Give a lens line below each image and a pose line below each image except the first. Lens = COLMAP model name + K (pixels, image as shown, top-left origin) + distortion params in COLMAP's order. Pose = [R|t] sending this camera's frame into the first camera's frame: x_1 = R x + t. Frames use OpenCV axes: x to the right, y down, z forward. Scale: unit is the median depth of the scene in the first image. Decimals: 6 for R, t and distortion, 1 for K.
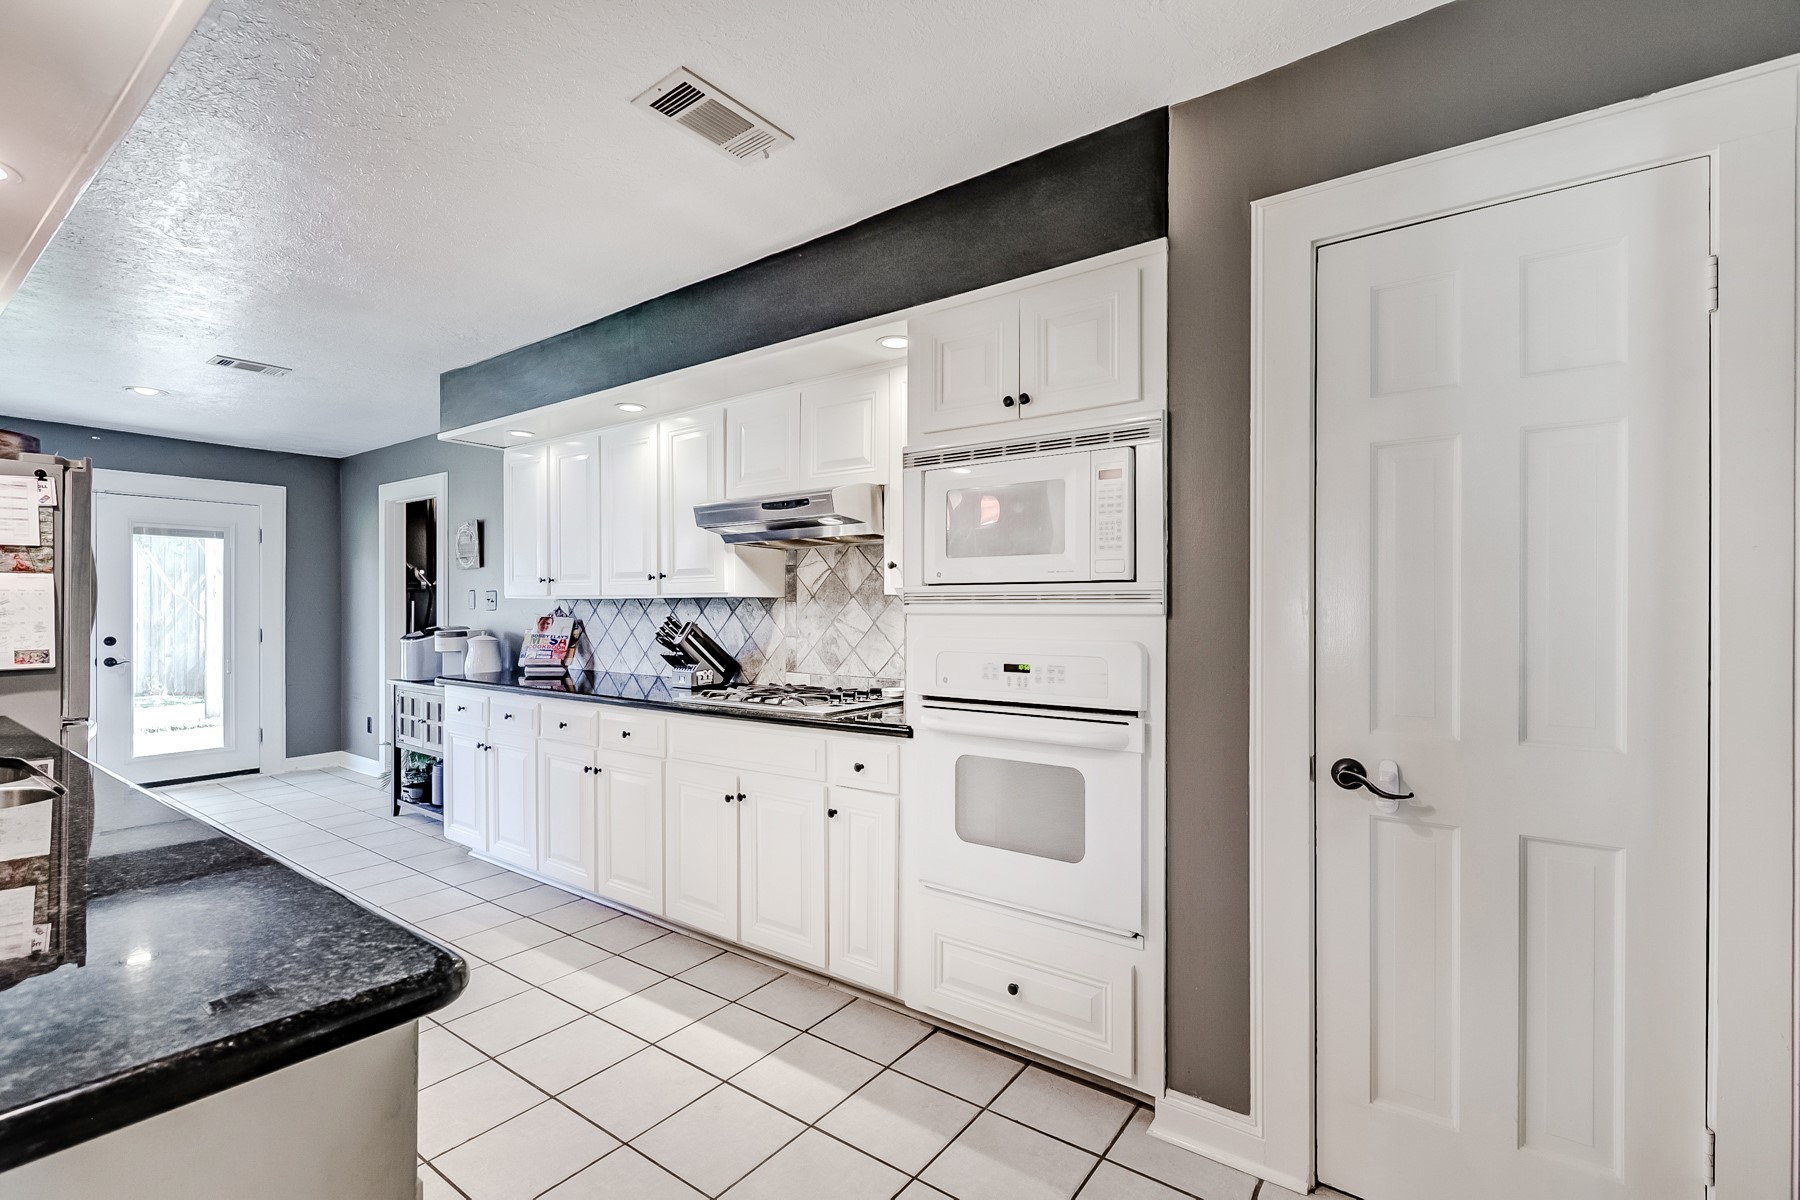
lens RADIAL K [[812.8, 0, 895.7], [0, 812.8, 604.5], [0, 0, 1]] dist [0.000220, -0.001730]
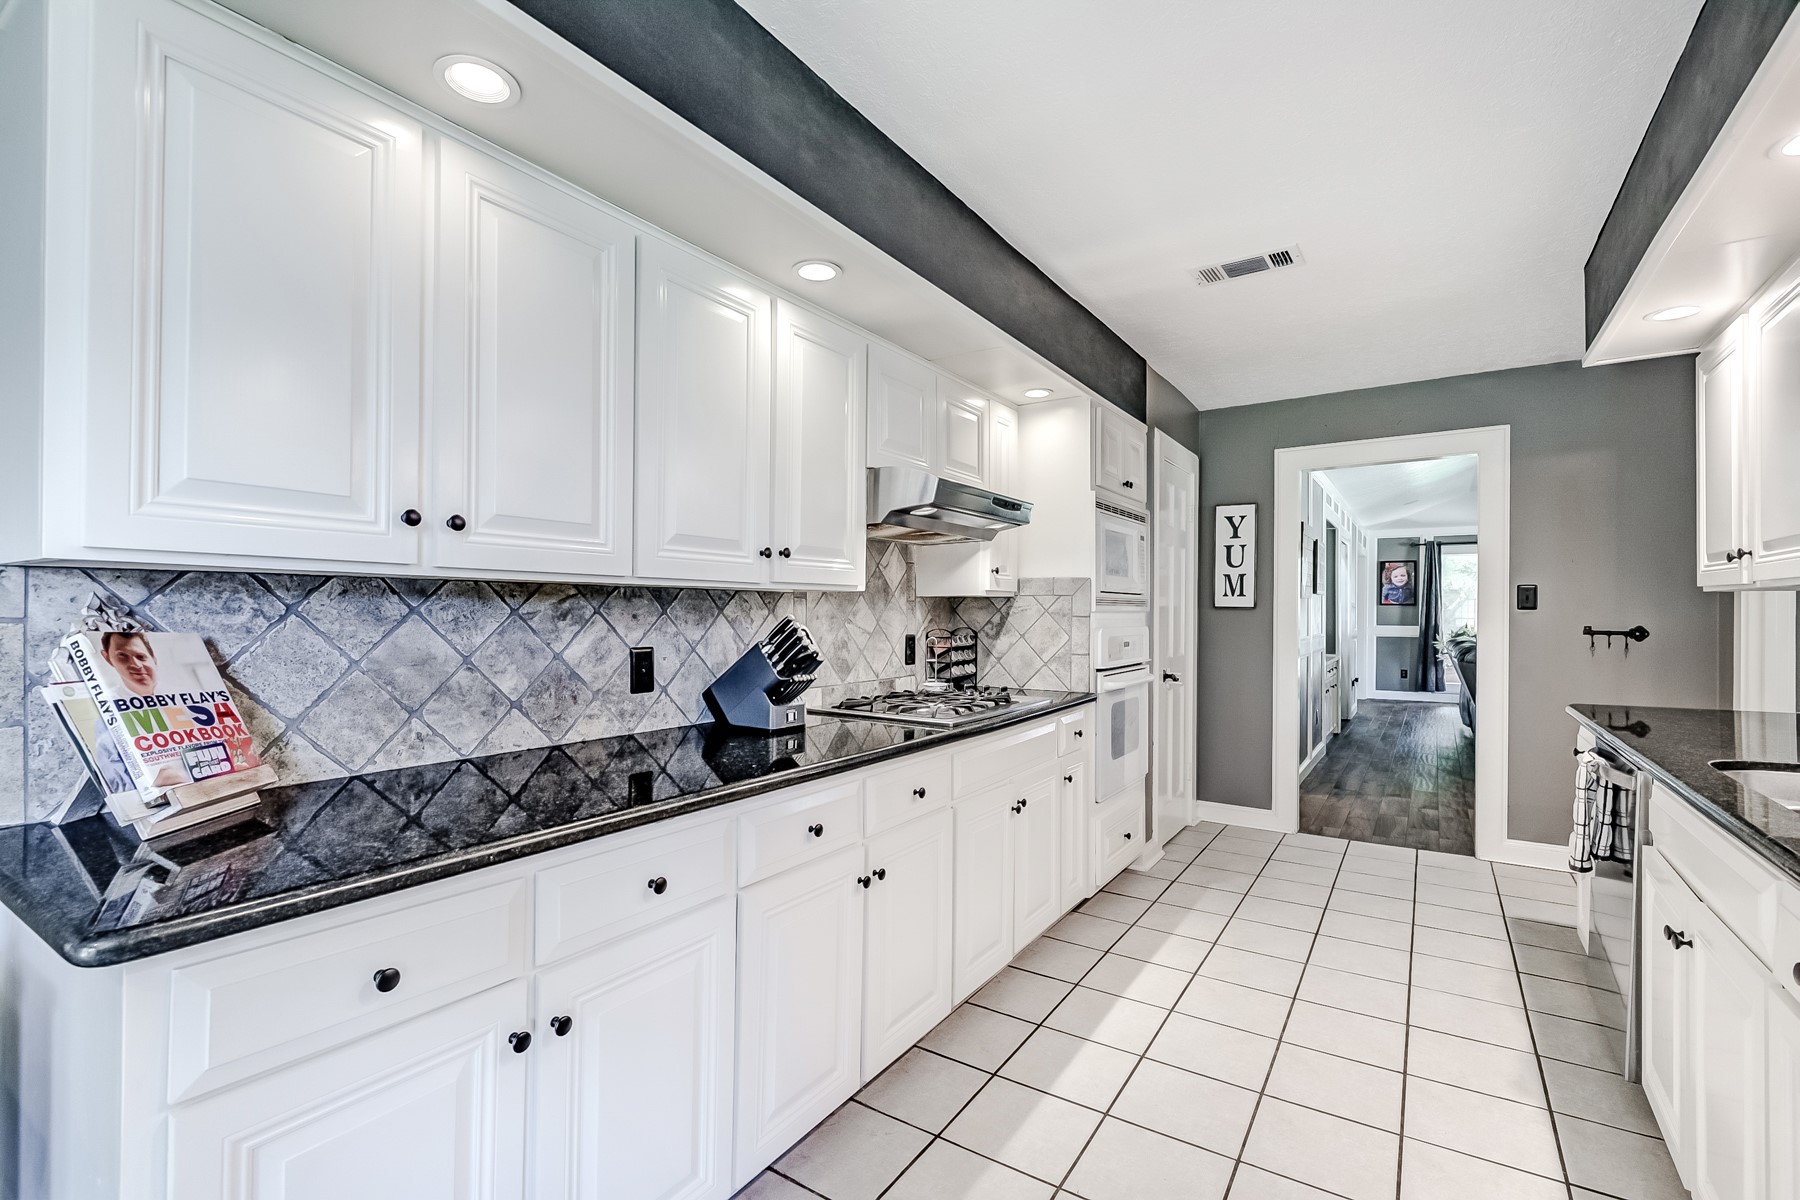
lens RADIAL K [[812.8, 0, 893.7], [0, 812.8, 604.0], [0, 0, 1]] dist [0.000220, -0.001730]
pose [[-0.057538, 0.008719, 0.998305, -1.146695], [-0.005866, 0.999942, -0.009071, 0.011059], [-0.998326, -0.006378, -0.057484, 1.210573]]
